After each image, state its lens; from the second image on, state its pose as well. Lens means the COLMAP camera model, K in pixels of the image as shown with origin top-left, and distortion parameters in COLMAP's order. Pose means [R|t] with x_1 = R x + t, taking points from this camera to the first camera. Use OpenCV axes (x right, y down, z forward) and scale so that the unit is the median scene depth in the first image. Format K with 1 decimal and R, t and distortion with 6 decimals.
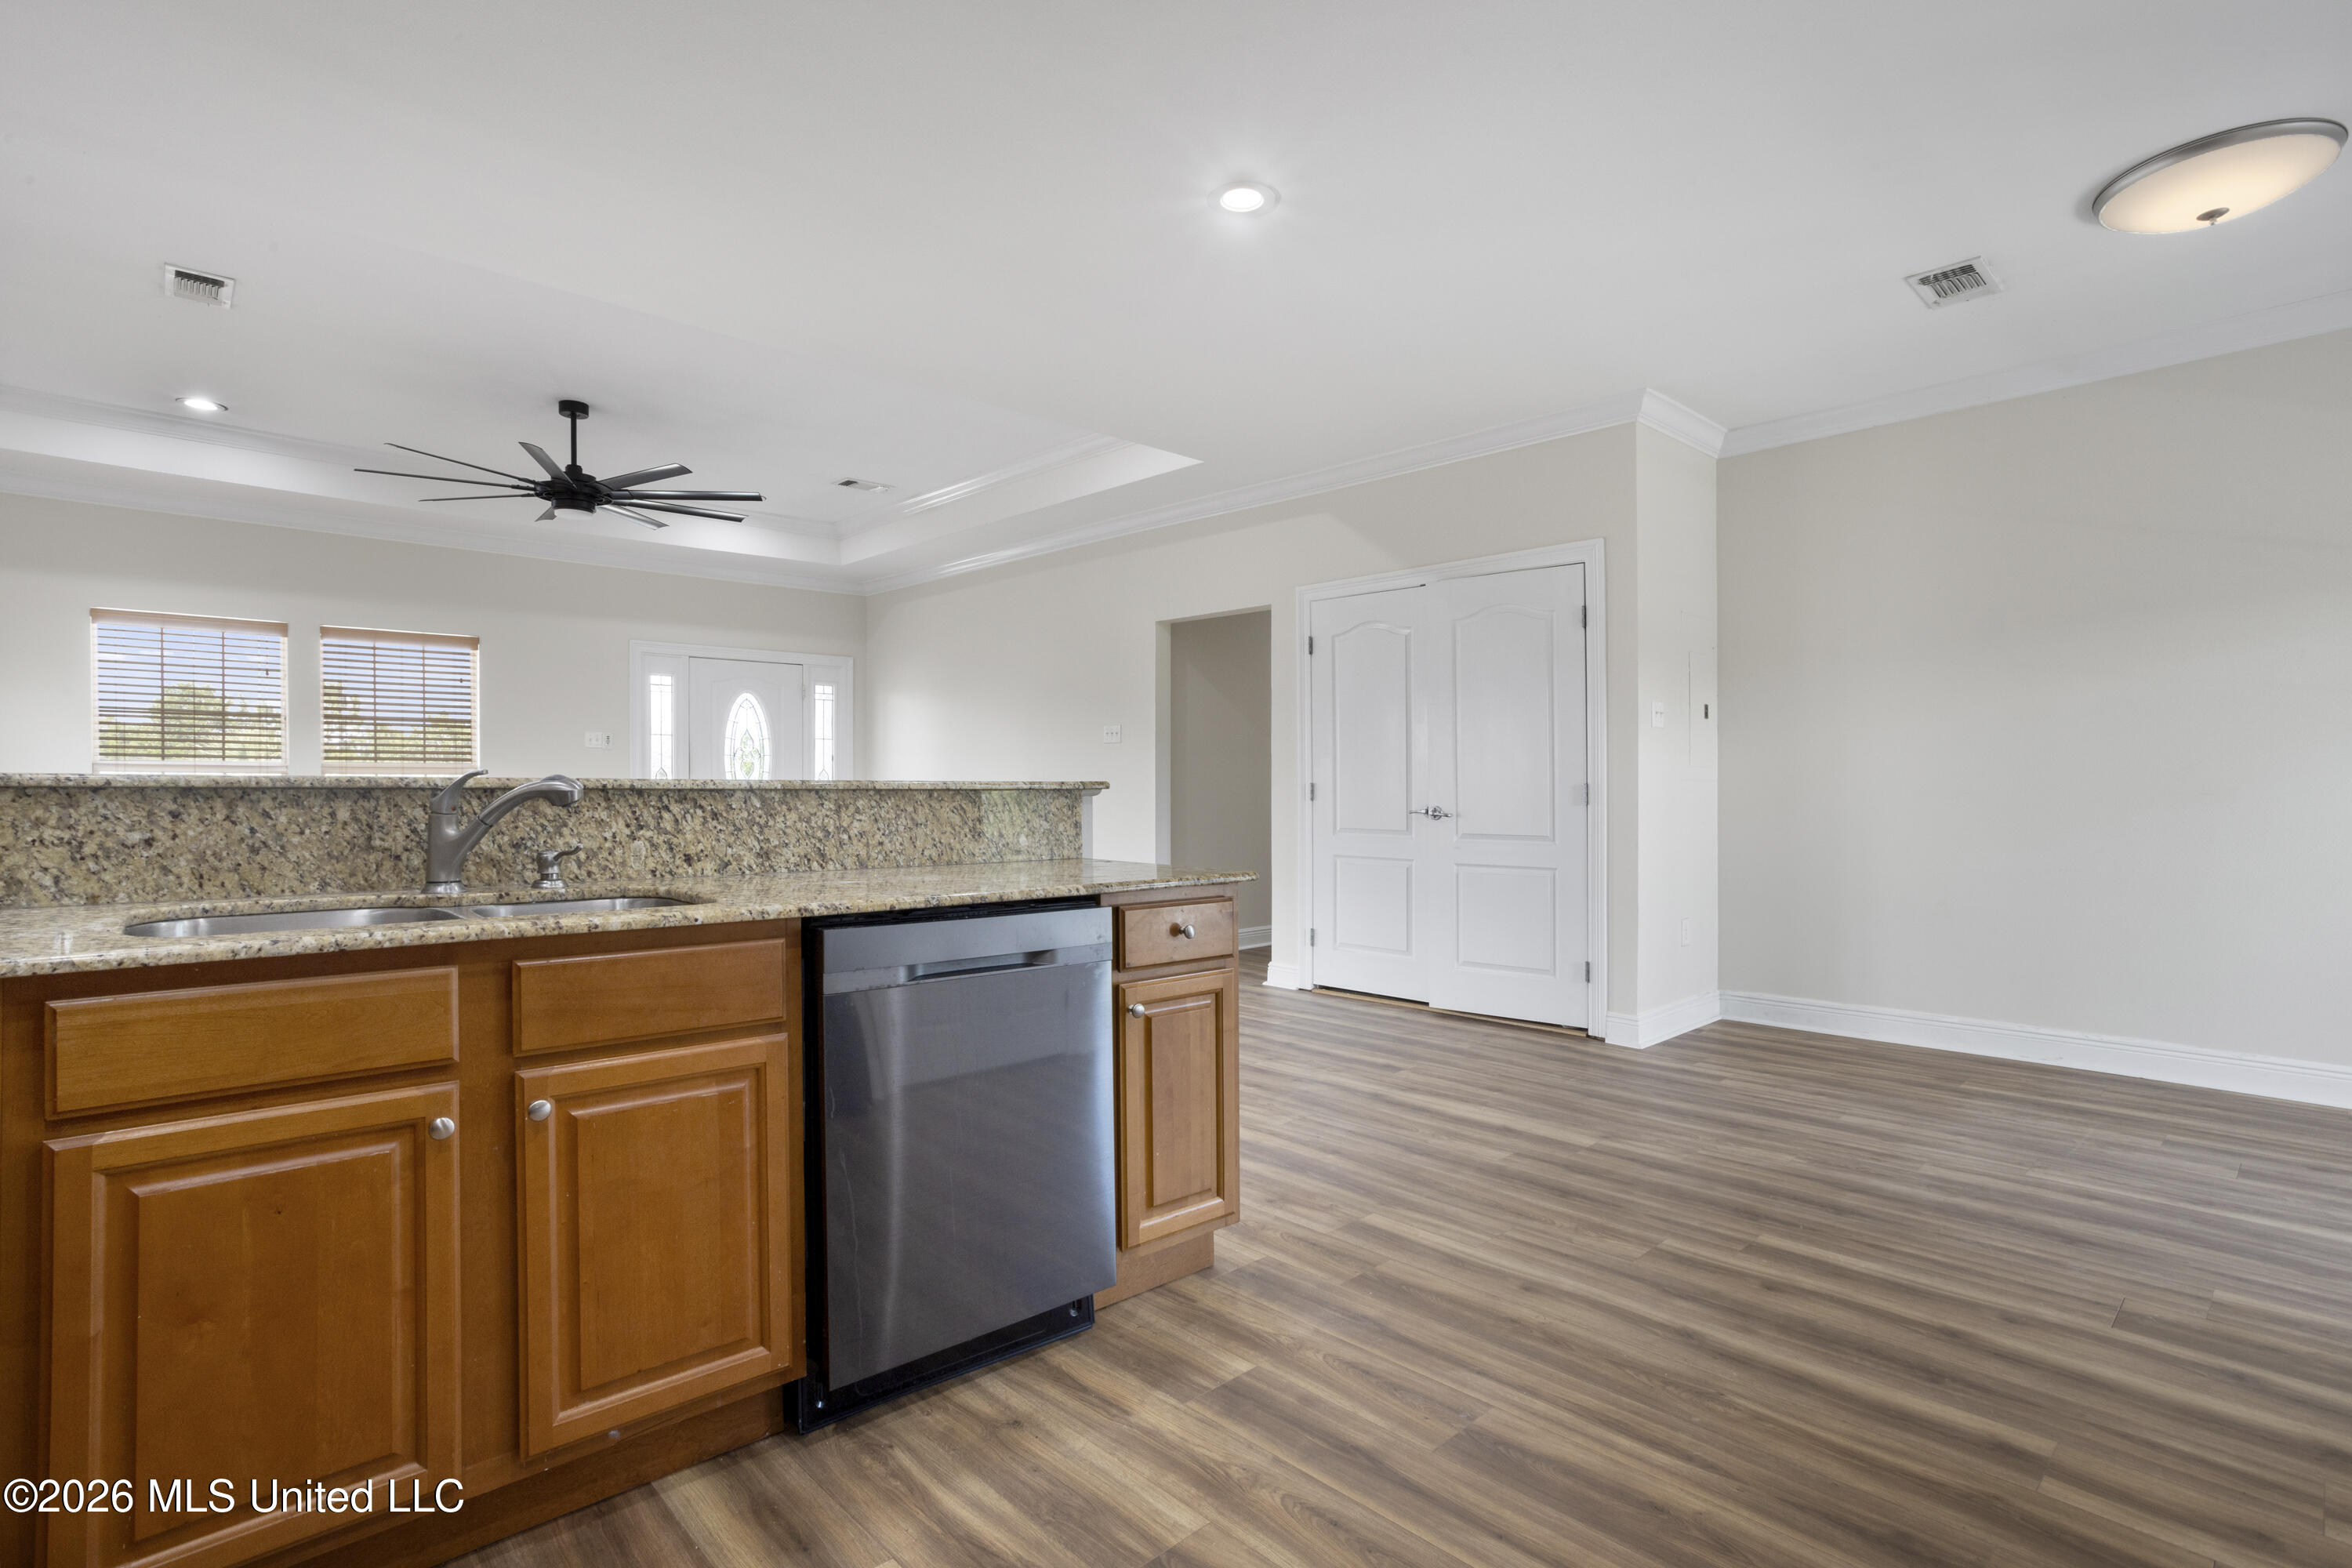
lens RADIAL K [[1124.9, 0, 1156.3], [0, 1124.9, 771.3], [0, 0, 1]] dist [-0.034264, 0.019155]
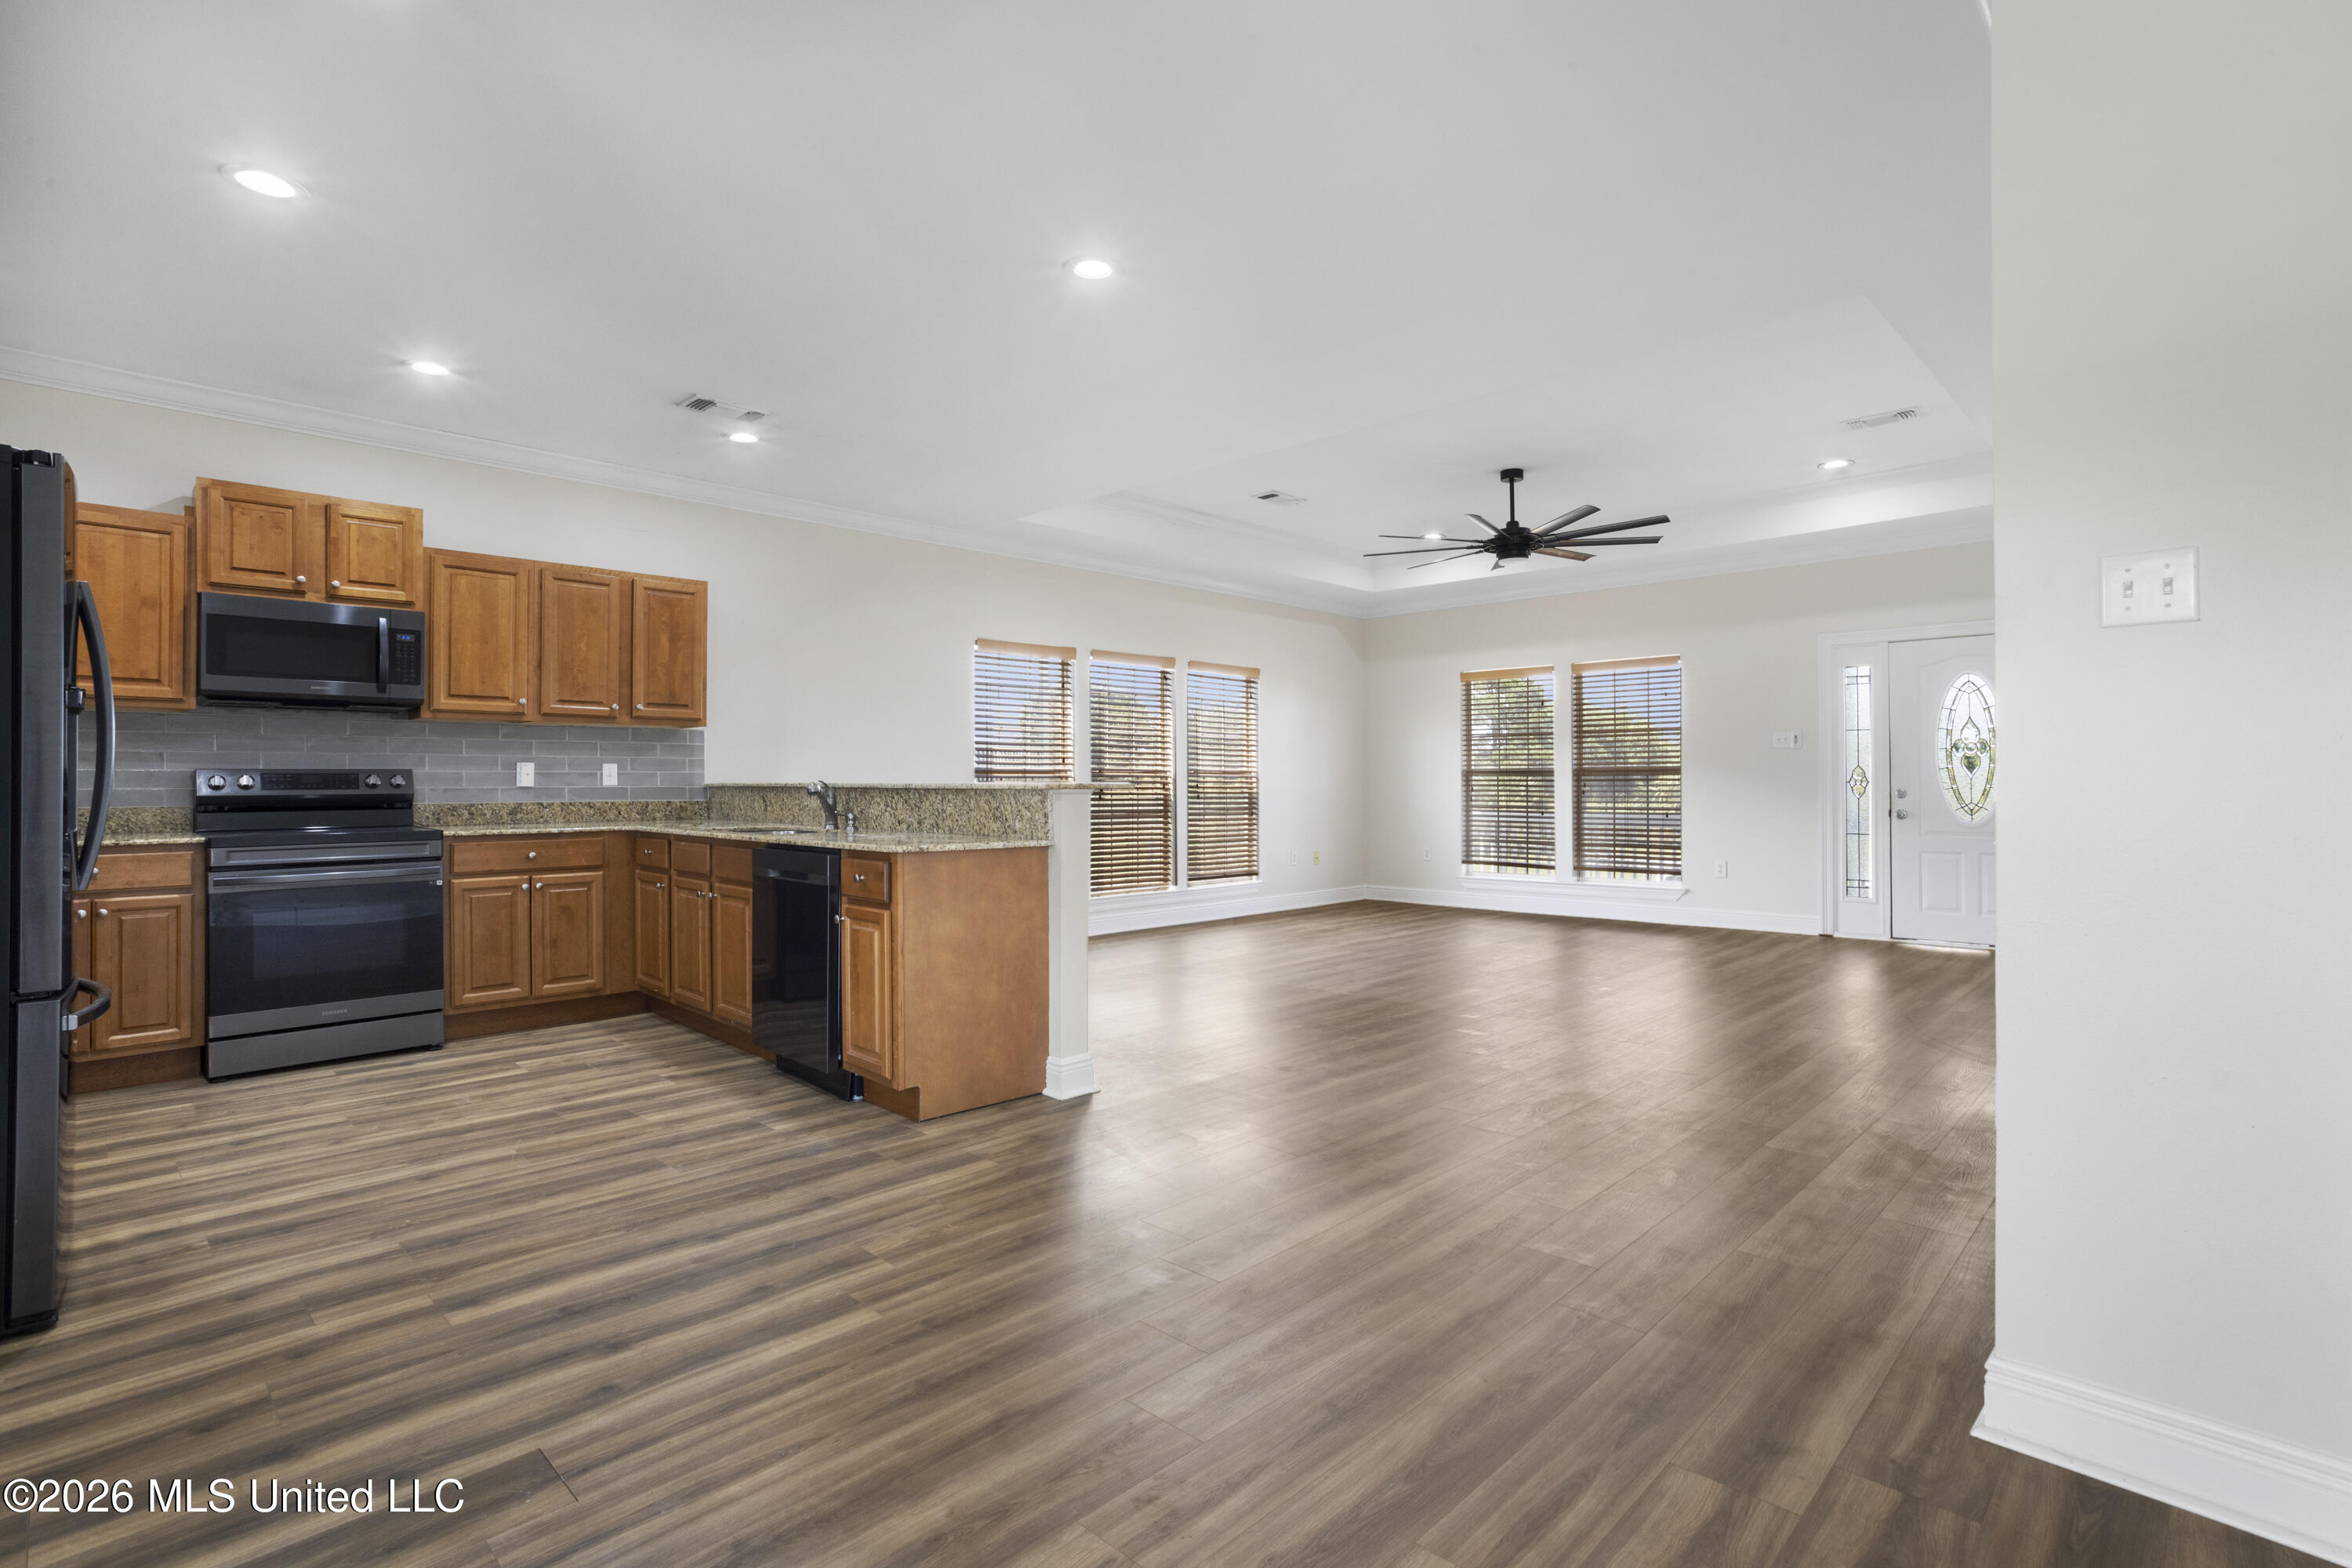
lens RADIAL K [[1124.9, 0, 1166.3], [0, 1124.9, 770.5], [0, 0, 1]] dist [-0.034264, 0.019155]
pose [[0.044279, -0.012529, -0.998941, 1.368246], [0.014267, 0.999827, -0.011908, 0.012089], [0.998917, -0.013724, 0.044450, 1.147781]]
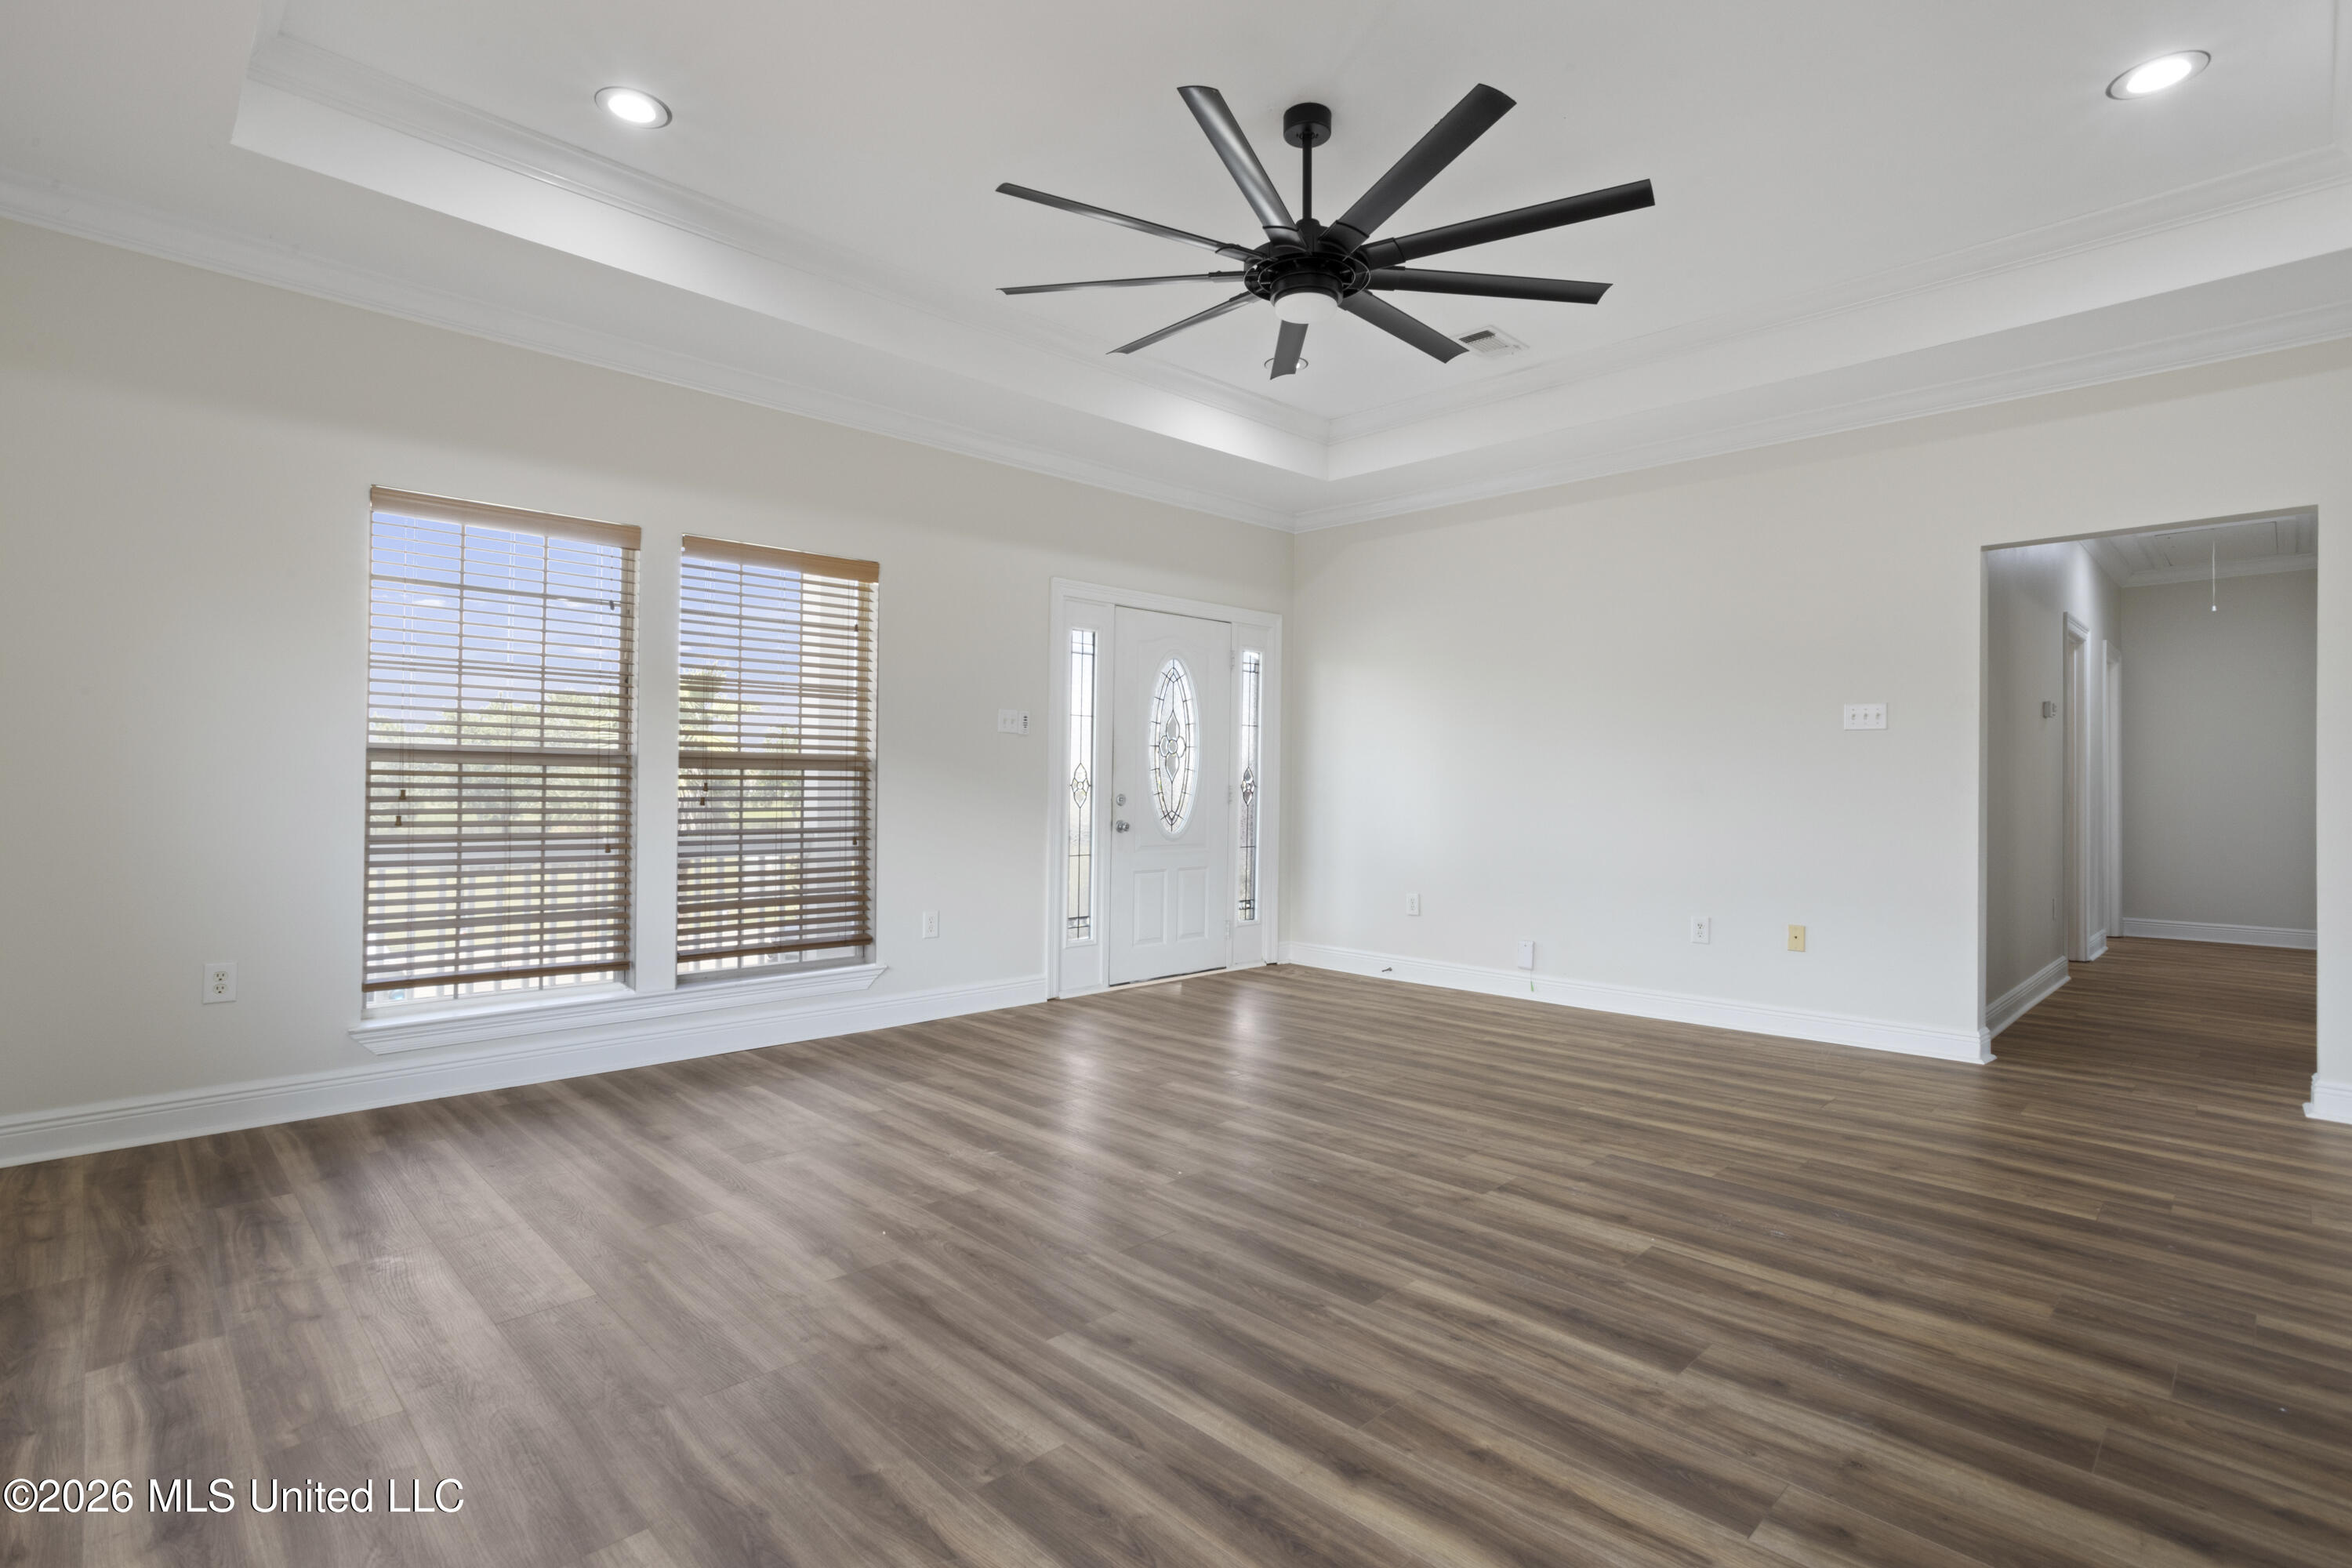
lens RADIAL K [[1124.9, 0, 1176.7], [0, 1124.9, 772.2], [0, 0, 1]] dist [-0.034264, 0.019155]
pose [[0.999582, 0.004210, 0.028608, -1.211226], [-0.004268, 0.999989, 0.001958, 0.002935], [-0.028599, -0.002079, 0.999589, 0.877342]]
